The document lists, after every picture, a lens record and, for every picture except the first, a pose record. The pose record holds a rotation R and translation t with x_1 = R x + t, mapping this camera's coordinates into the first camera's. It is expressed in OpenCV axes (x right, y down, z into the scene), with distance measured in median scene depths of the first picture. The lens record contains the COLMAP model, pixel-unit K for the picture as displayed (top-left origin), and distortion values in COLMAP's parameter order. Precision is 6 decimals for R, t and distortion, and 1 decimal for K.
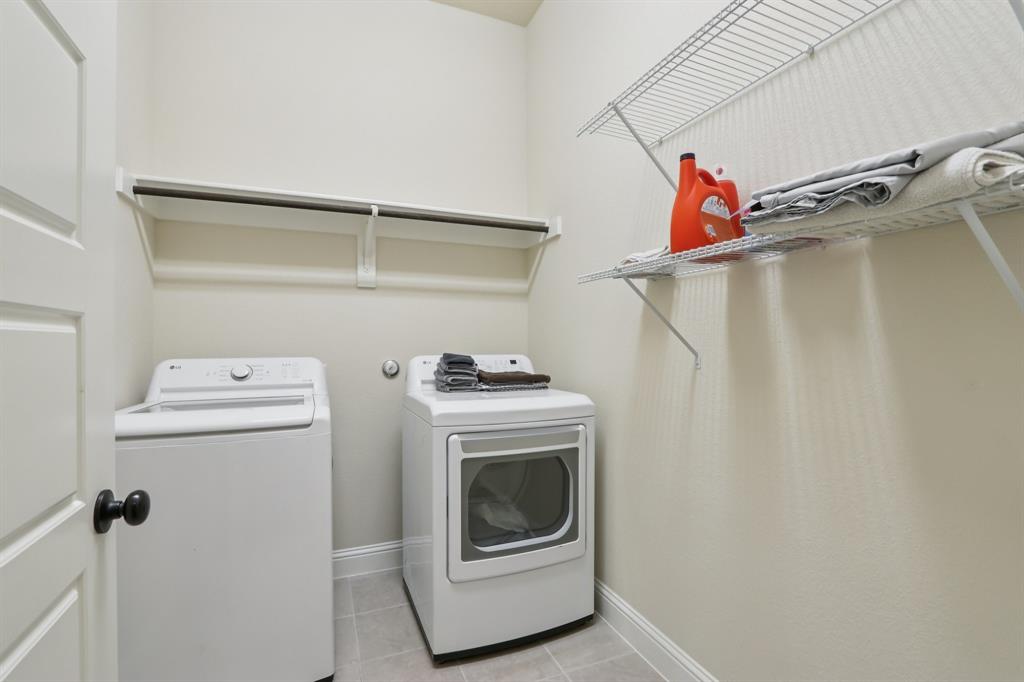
lens RADIAL K [[475.2, 0, 519.9], [0, 475.2, 342.5], [0, 0, 1]] dist [-0.016061, 0.000703]
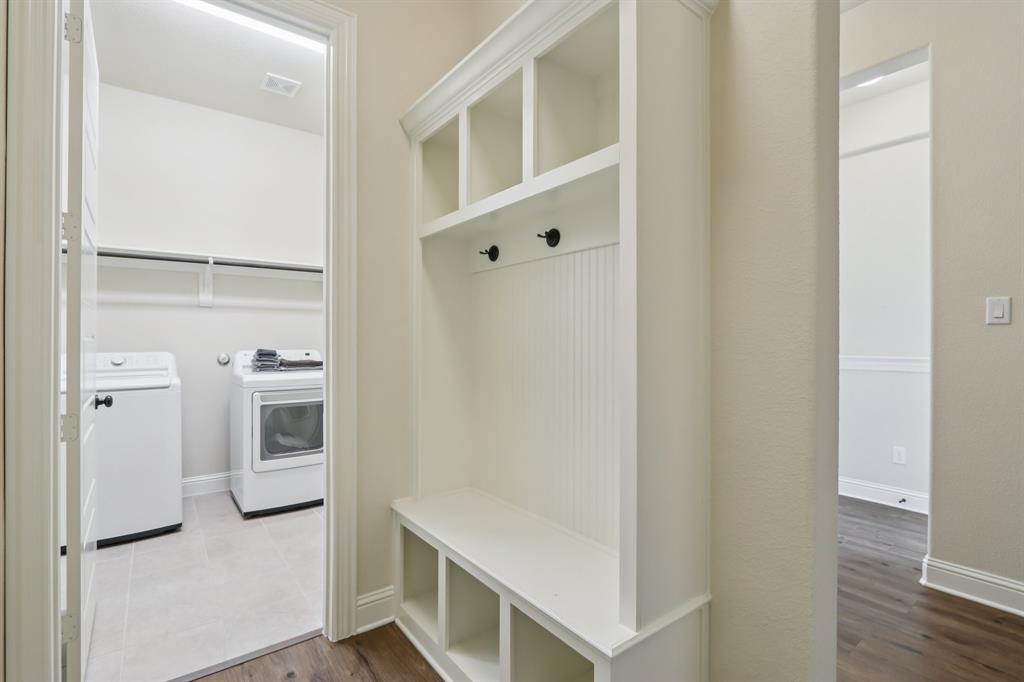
lens RADIAL K [[475.2, 0, 504.8], [0, 475.2, 340.9], [0, 0, 1]] dist [-0.016061, 0.000703]
pose [[0.972765, 0.000101, 0.231792, 0.298670], [-0.000187, 1.000000, 0.000348, -0.005744], [-0.231792, -0.000382, 0.972765, -0.806219]]
